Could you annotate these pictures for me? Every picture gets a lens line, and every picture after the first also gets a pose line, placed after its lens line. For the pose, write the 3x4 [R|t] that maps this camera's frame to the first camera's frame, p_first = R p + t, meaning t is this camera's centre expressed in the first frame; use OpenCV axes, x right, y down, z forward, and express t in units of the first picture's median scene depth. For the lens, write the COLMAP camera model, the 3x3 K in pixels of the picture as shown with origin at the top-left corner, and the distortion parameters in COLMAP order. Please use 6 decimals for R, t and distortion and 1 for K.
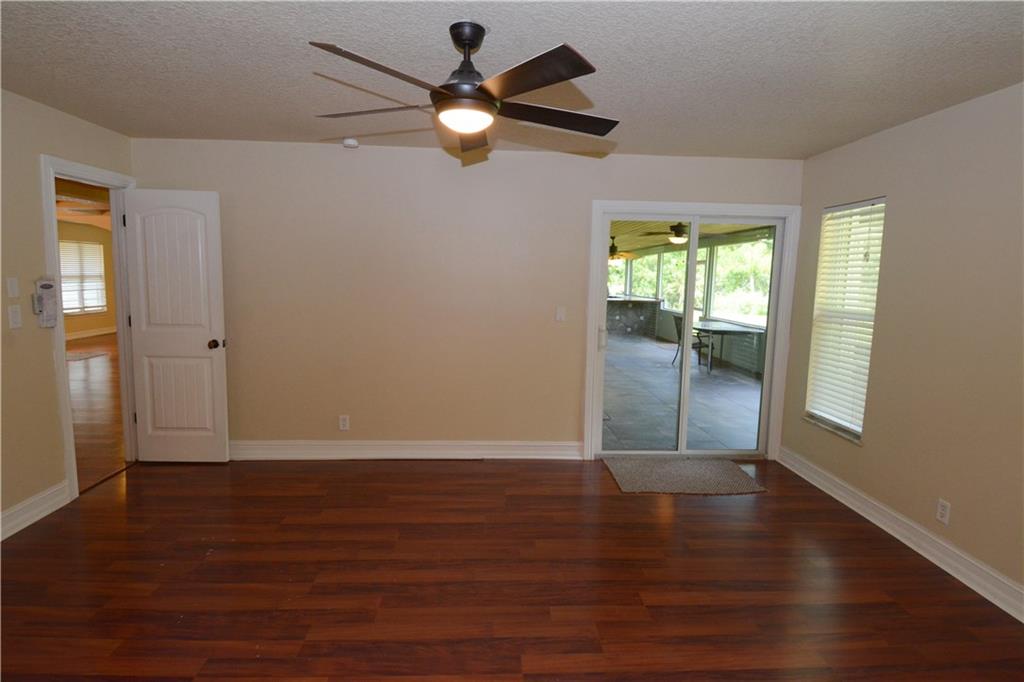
lens RADIAL K [[530.1, 0, 515.1], [0, 530.1, 336.1], [0, 0, 1]] dist [0.049765, -0.053370]
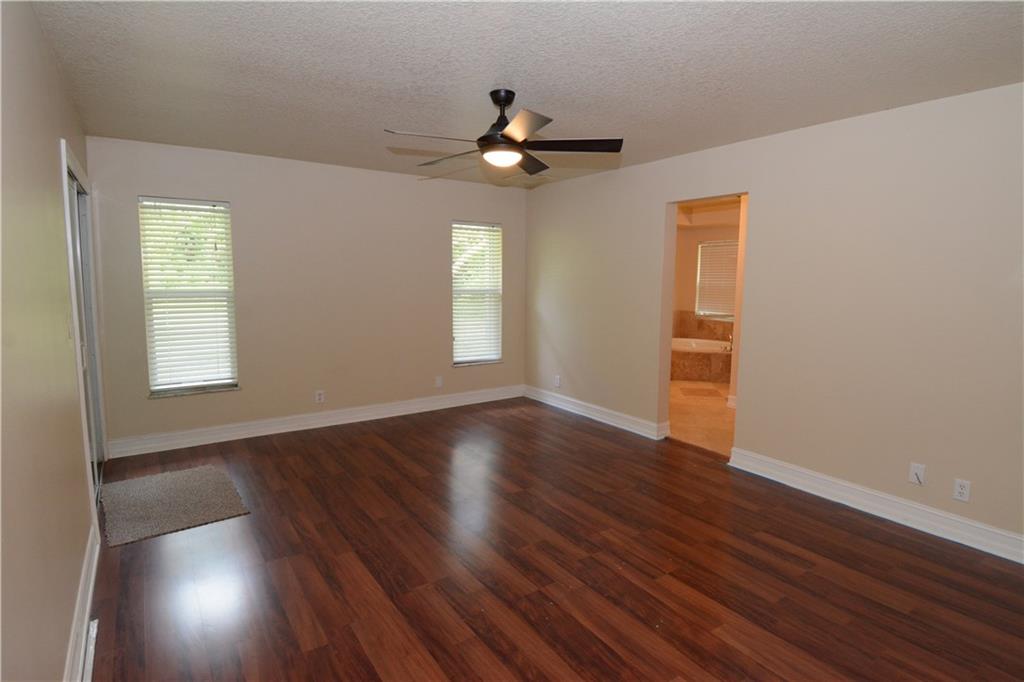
lens RADIAL K [[530.1, 0, 515.1], [0, 530.1, 336.1], [0, 0, 1]] dist [0.049765, -0.053370]
pose [[-0.526241, -0.124573, 0.841161, -1.129909], [0.071234, 0.979276, 0.189592, -0.178561], [-0.847347, 0.159690, -0.506461, 1.481667]]
